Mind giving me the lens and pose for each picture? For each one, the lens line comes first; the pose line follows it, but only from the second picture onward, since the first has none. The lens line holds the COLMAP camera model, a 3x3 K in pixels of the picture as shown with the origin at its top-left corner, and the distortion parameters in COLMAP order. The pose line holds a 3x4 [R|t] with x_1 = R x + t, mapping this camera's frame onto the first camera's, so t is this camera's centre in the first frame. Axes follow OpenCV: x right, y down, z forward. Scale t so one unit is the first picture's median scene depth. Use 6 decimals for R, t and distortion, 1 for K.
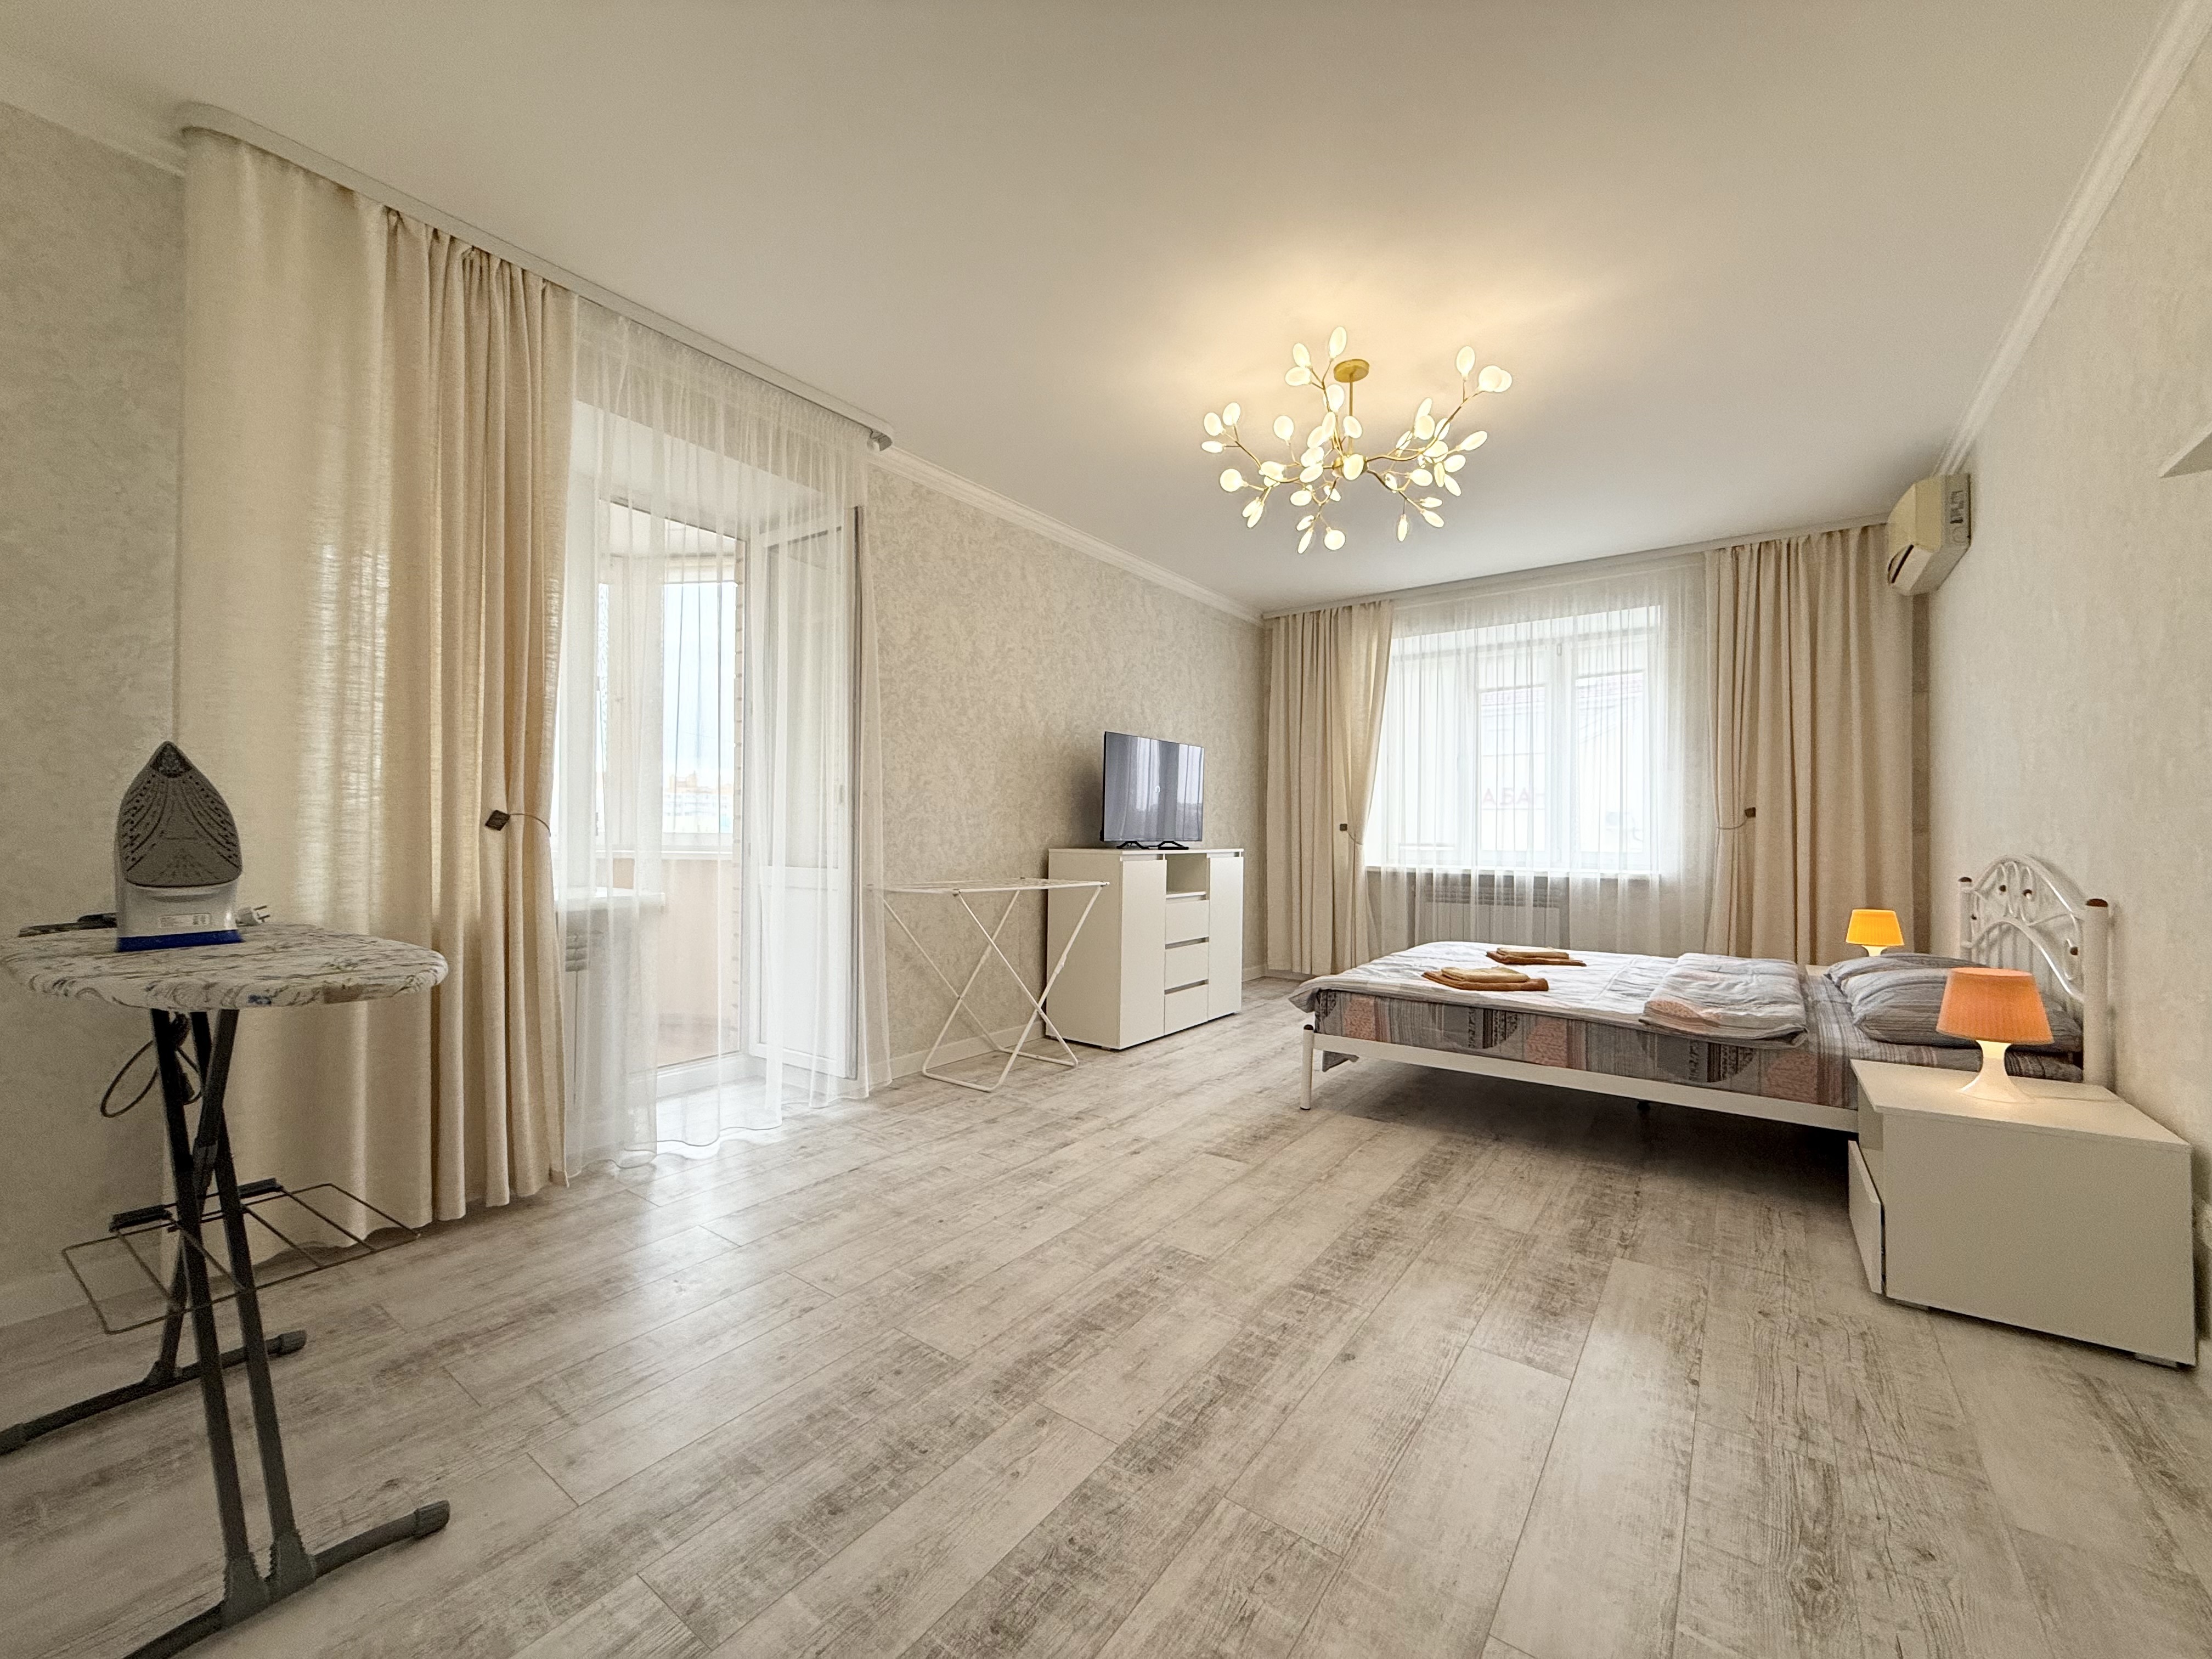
lens RADIAL K [[879.6, 0, 1100.0], [0, 879.6, 829.1], [0, 0, 1]] dist [-0.000518, 0.000155]
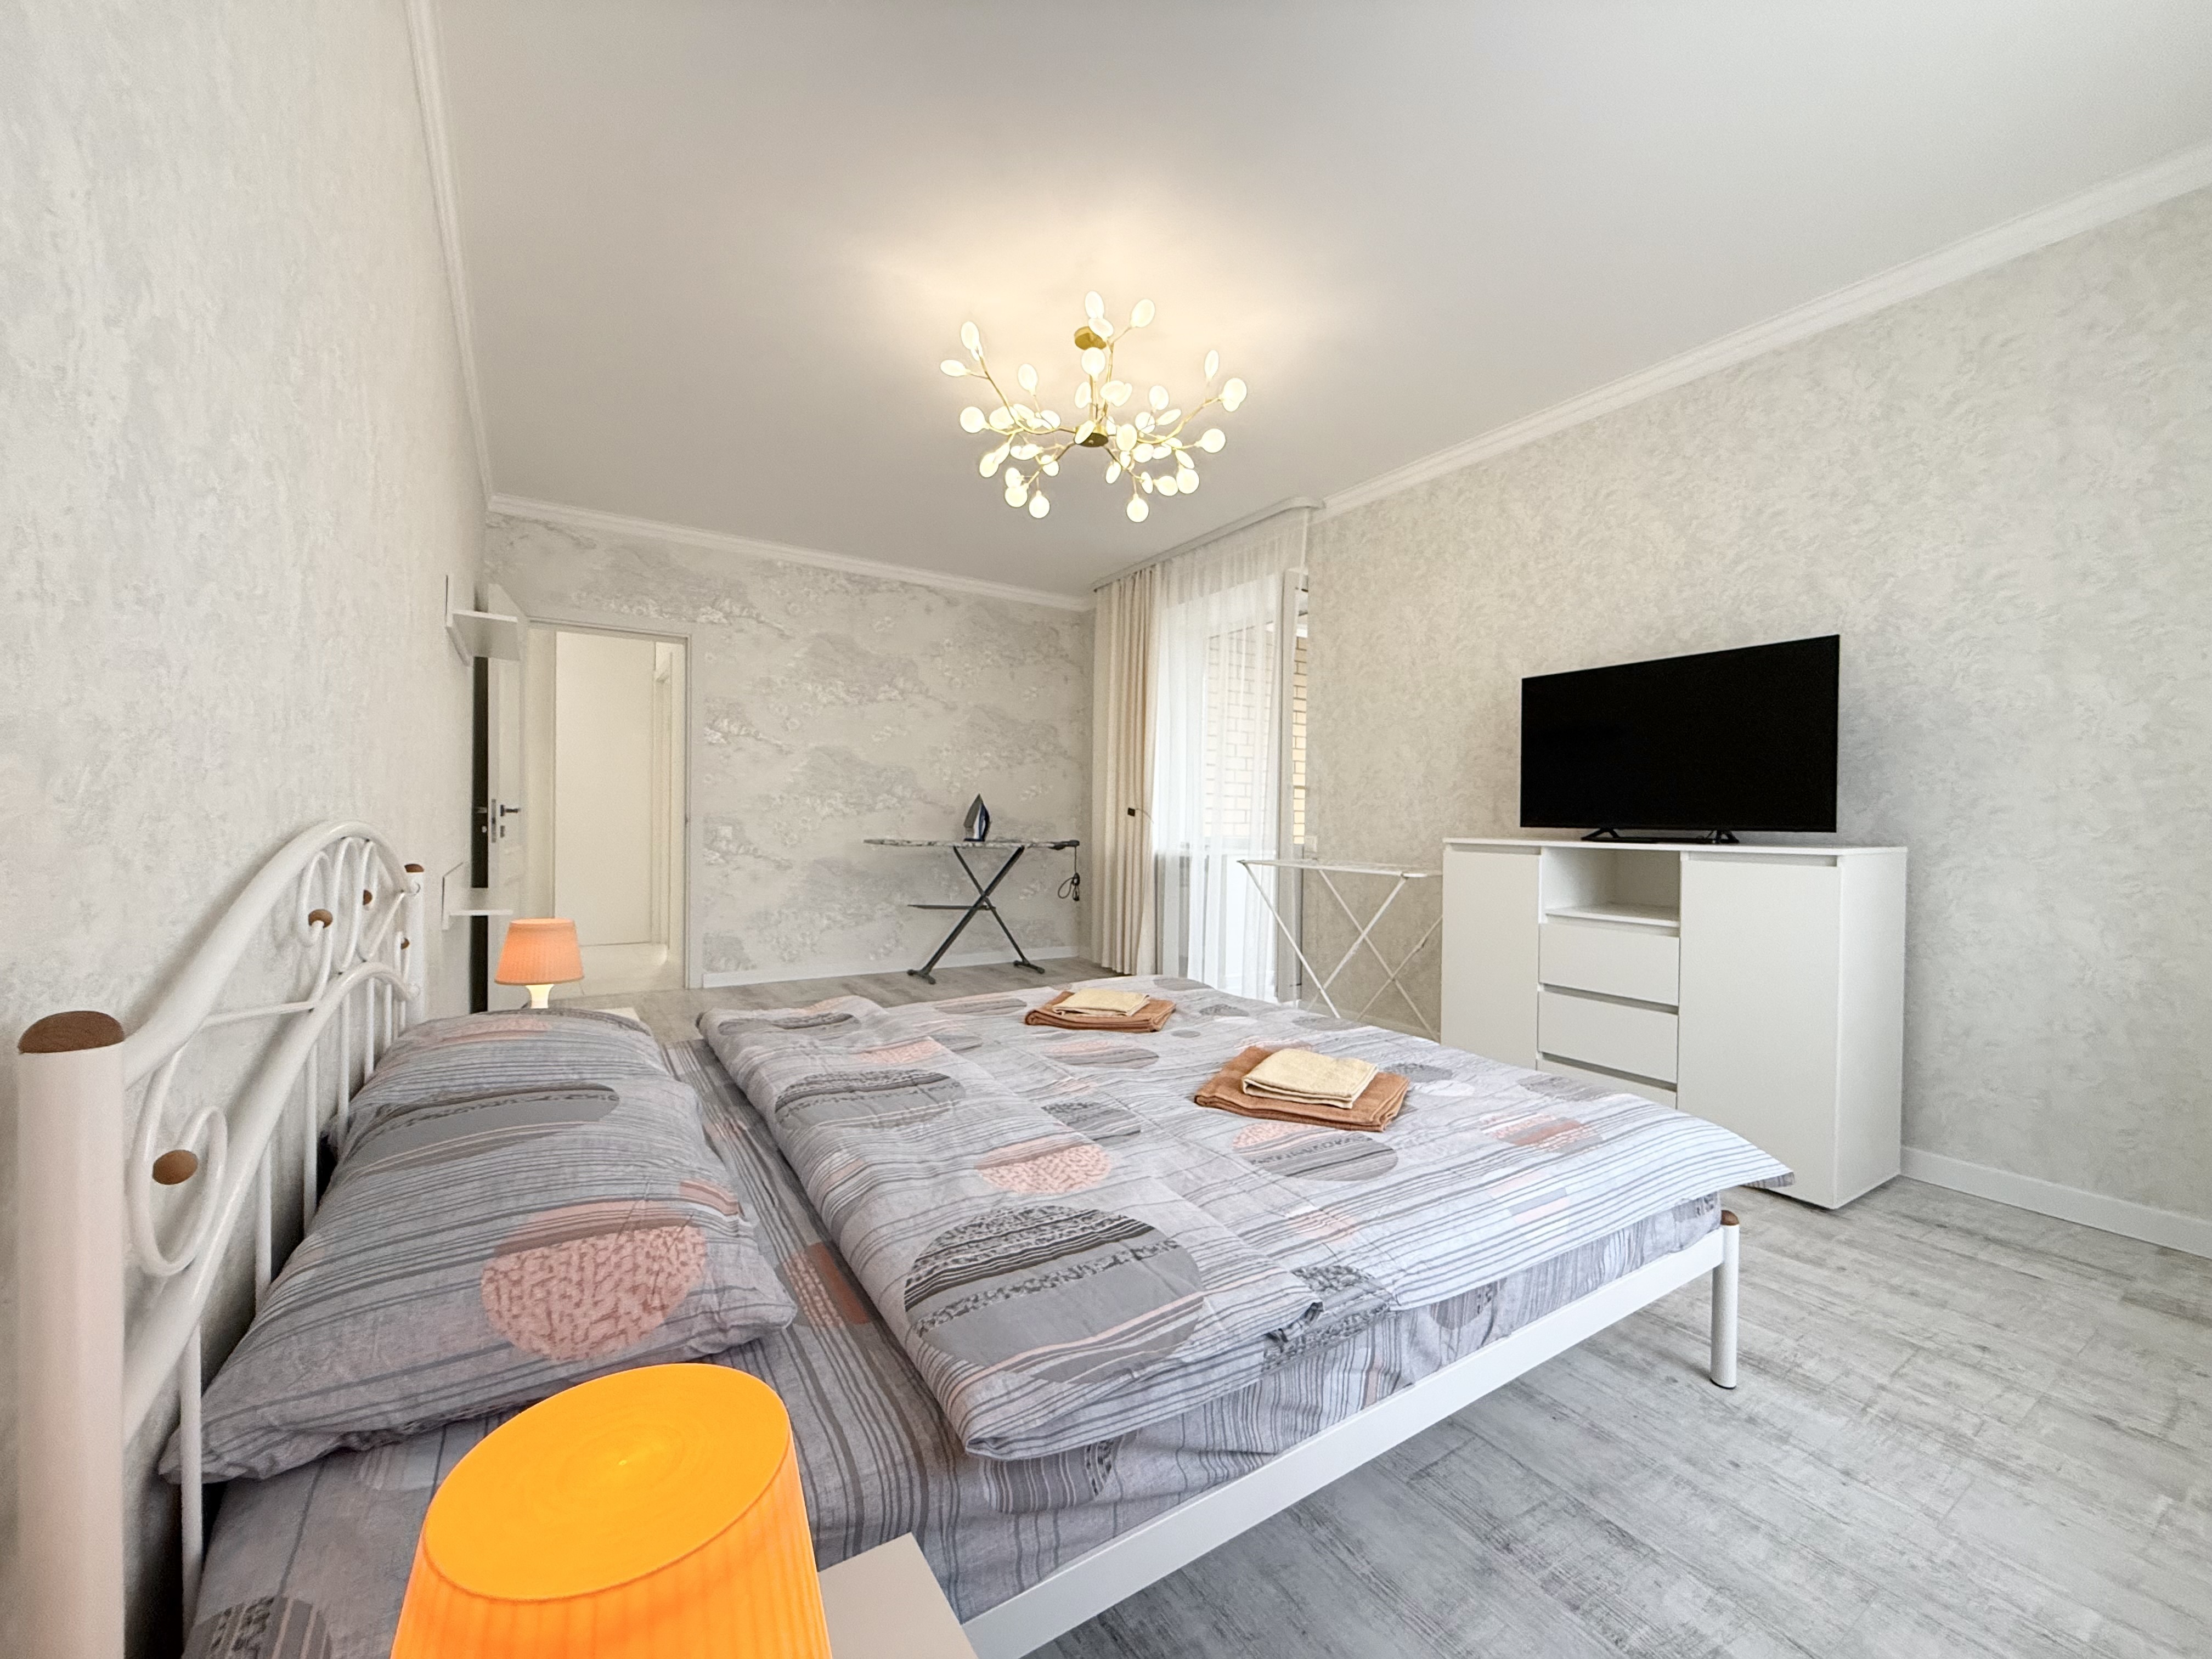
lens RADIAL K [[879.6, 0, 1100.0], [0, 879.6, 829.1], [0, 0, 1]] dist [-0.000518, 0.000155]
pose [[-0.345514, 0.011832, -0.938339, 0.914522], [0.003444, 0.999930, 0.011340, 0.005308], [0.938407, 0.000686, -0.345531, 1.019771]]
